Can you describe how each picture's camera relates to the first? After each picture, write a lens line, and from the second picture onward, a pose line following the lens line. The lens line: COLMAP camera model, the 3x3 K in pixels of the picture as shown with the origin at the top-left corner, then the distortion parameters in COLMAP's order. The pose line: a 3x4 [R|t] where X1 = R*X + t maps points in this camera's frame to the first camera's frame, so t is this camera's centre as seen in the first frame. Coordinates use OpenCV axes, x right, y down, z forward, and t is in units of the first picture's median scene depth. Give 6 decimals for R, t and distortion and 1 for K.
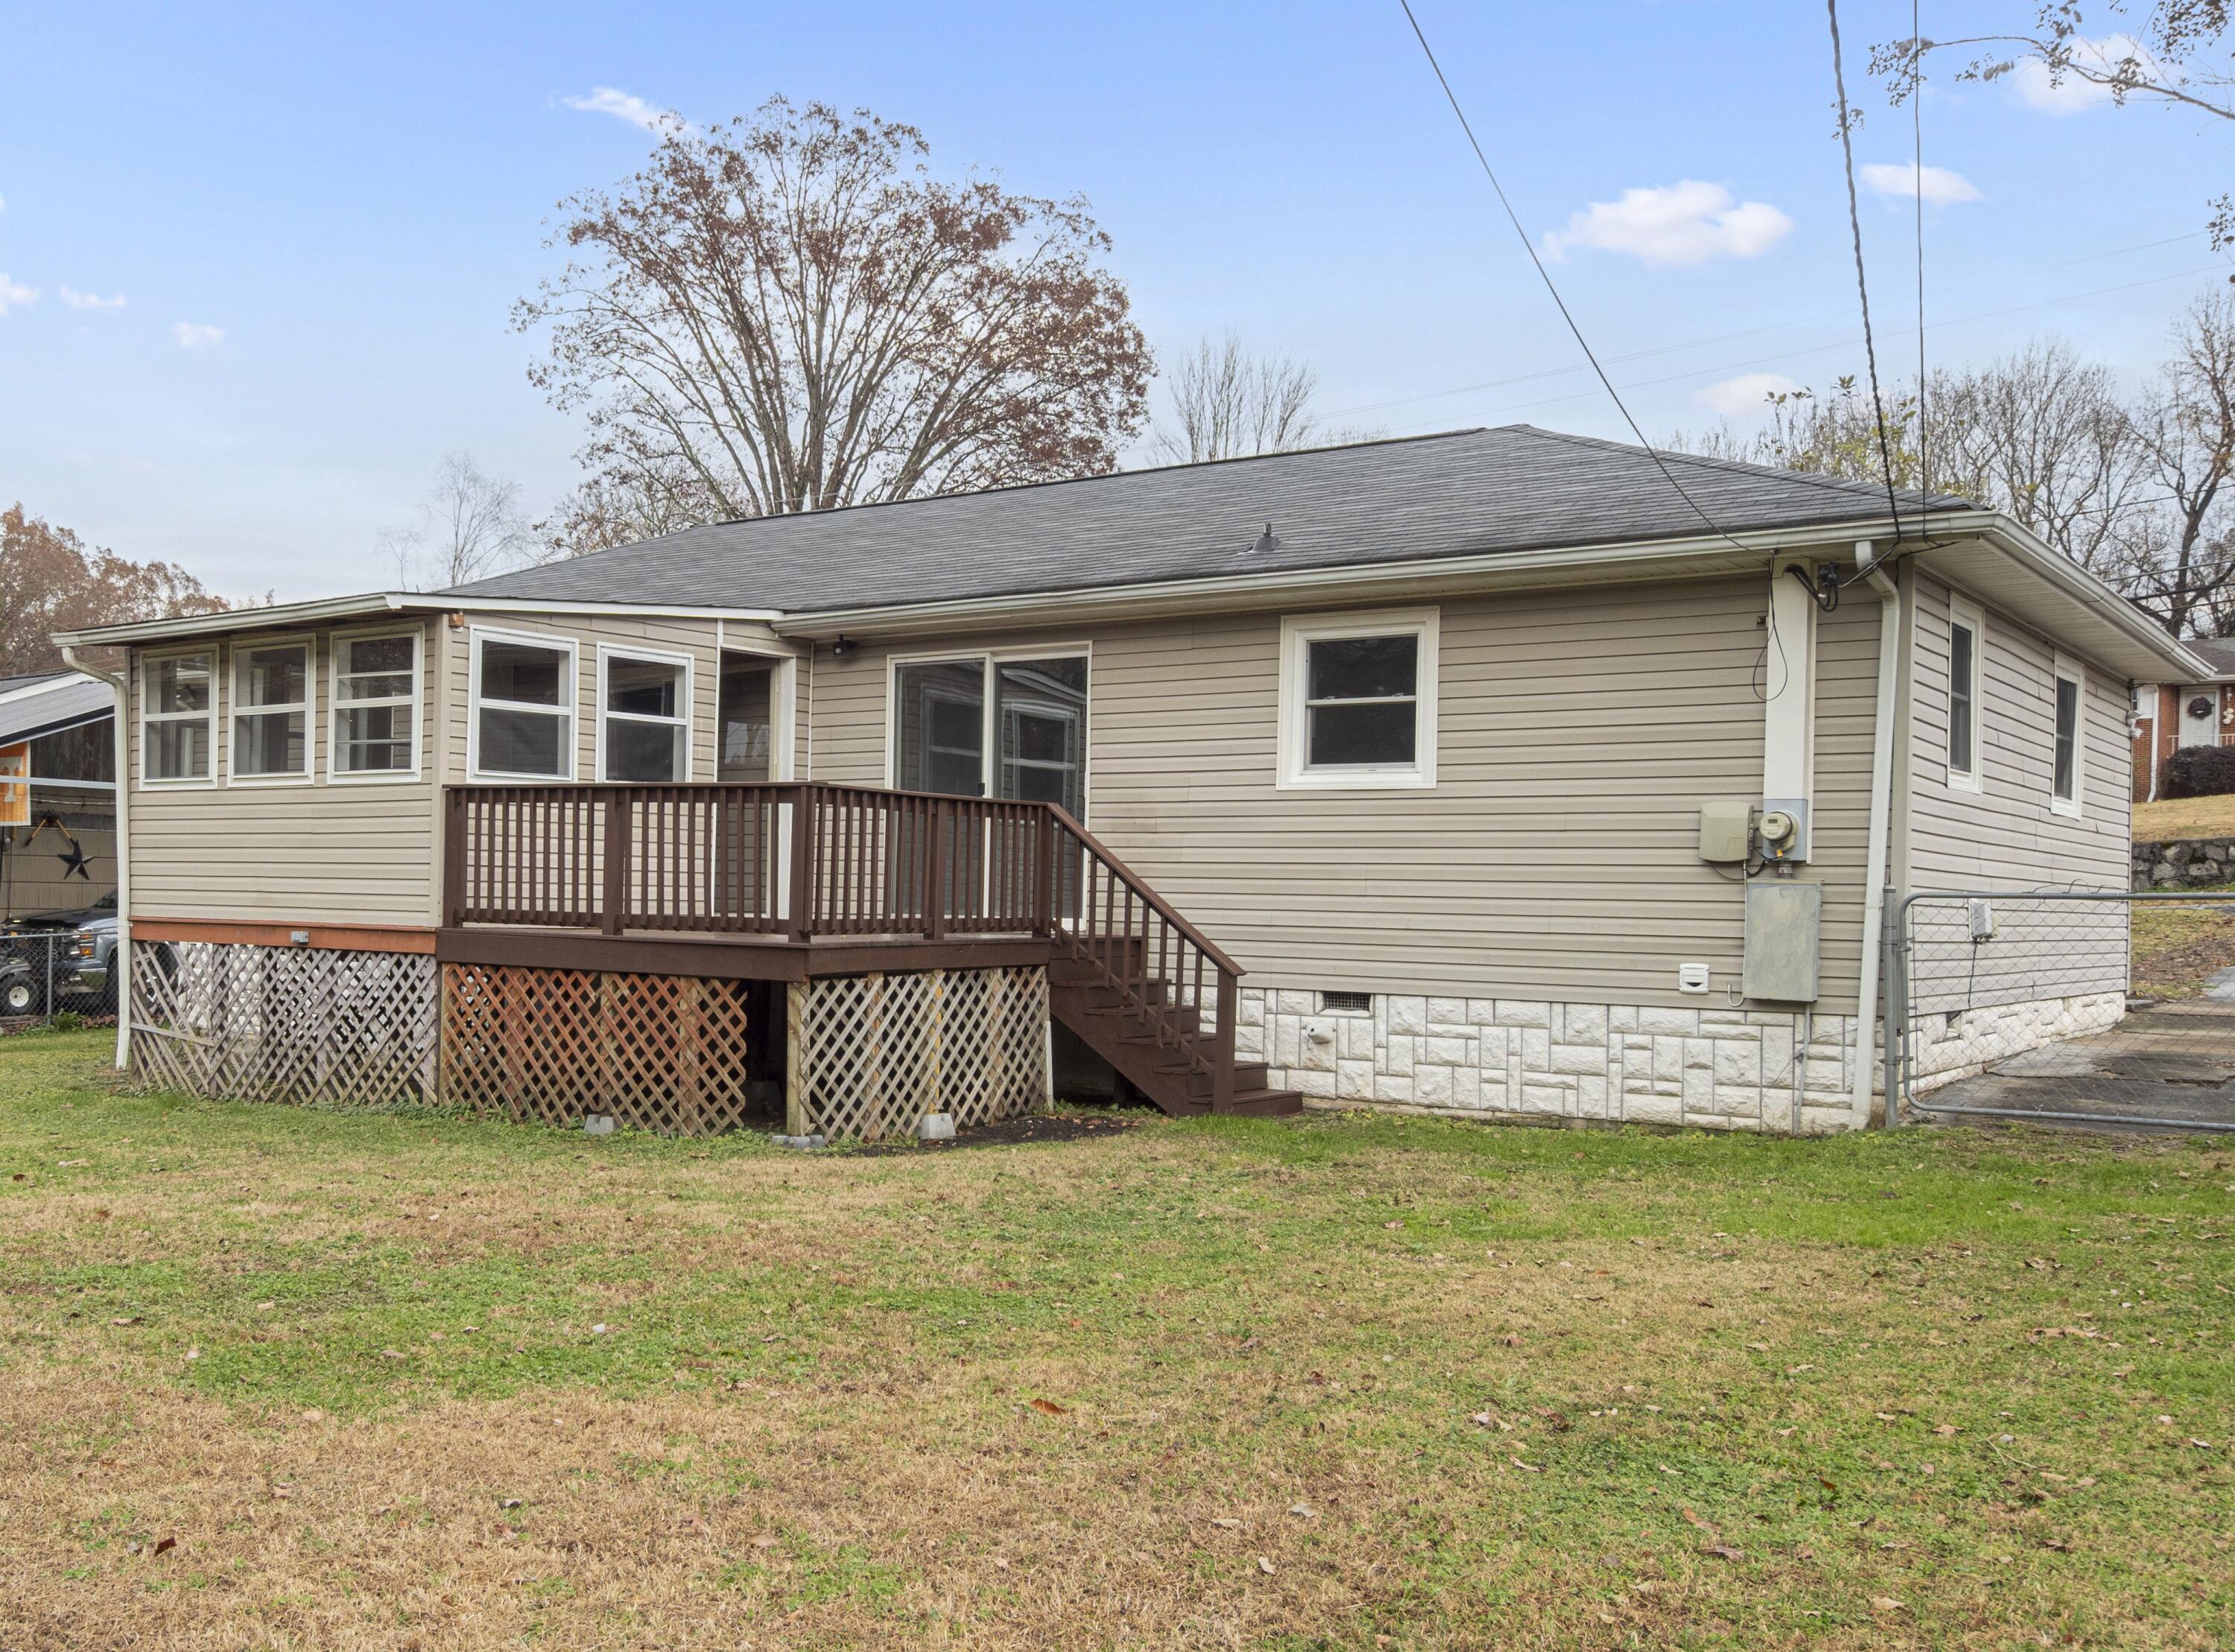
lens RADIAL K [[2091.2, 0, 1117.5], [0, 2091.2, 826.0], [0, 0, 1]] dist [0.003834, -0.130212]
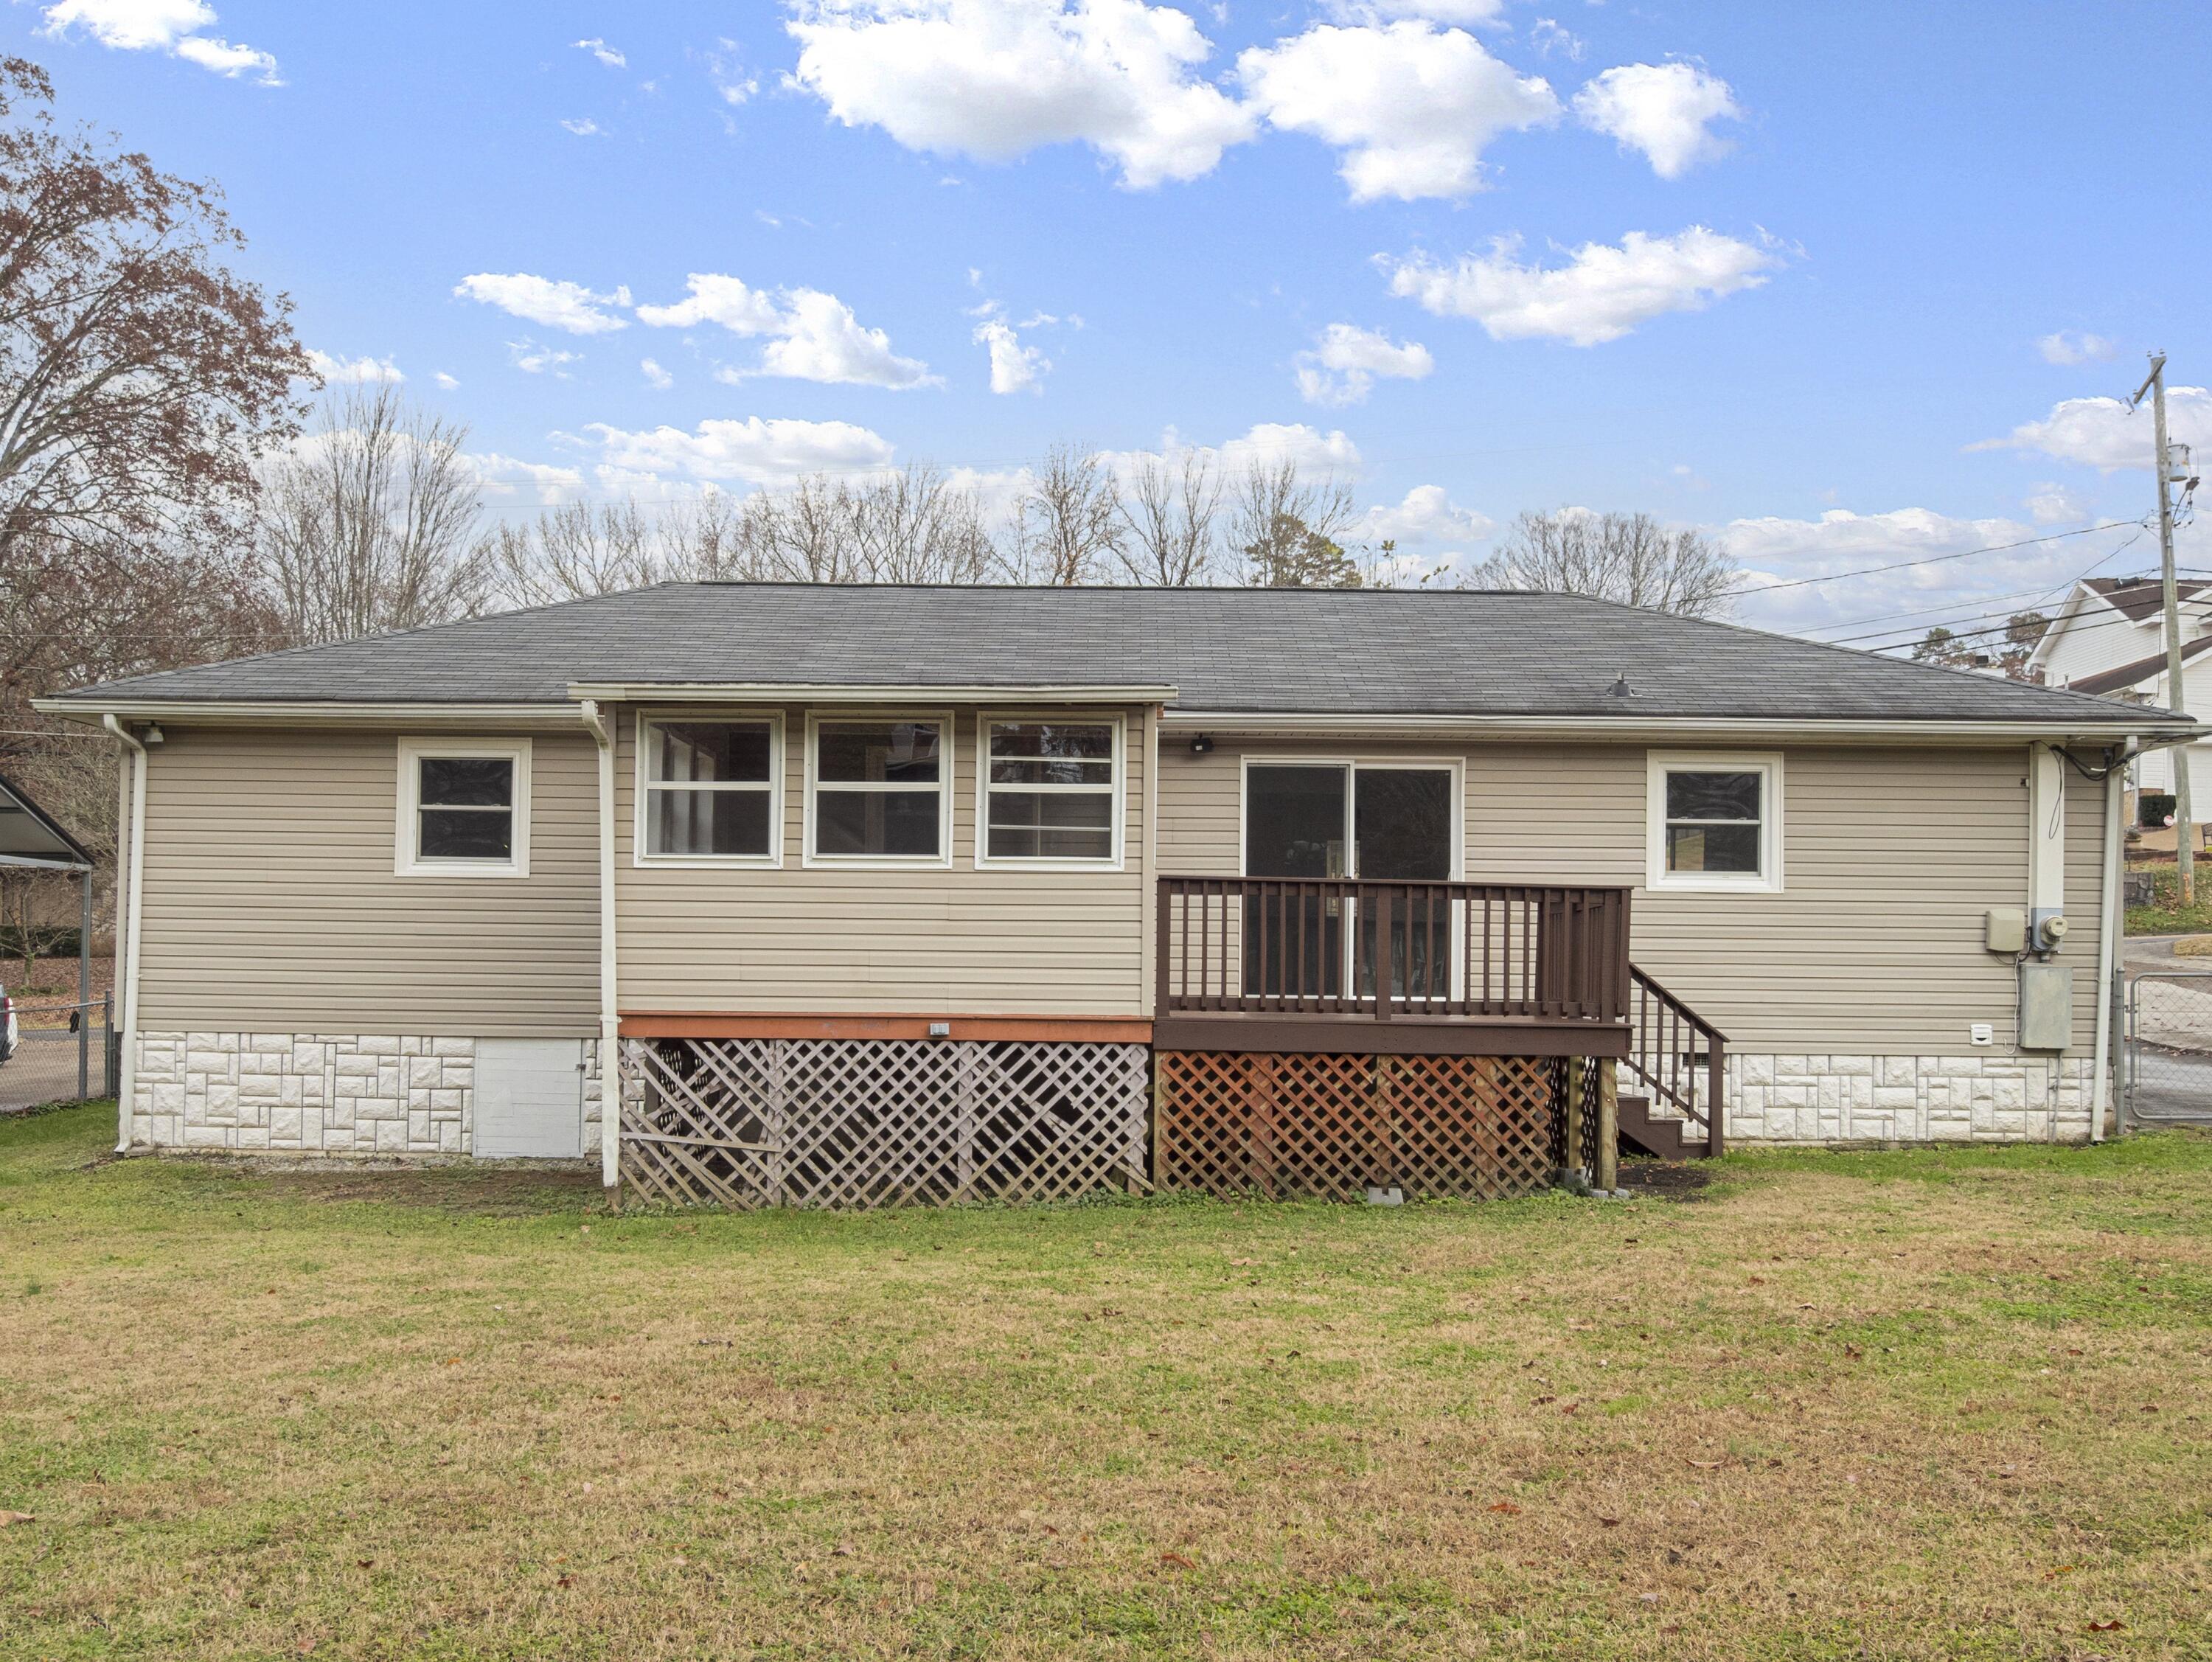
lens RADIAL K [[2119.3, 0, 1106.0], [0, 2119.3, 831.0], [0, 0, 1]] dist [-0.009594, 0.003970]
pose [[0.809865, 0.031621, 0.585763, -1.001544], [-0.016756, 0.999386, -0.030783, -0.009492], [-0.586377, 0.015115, 0.809897, 0.192088]]
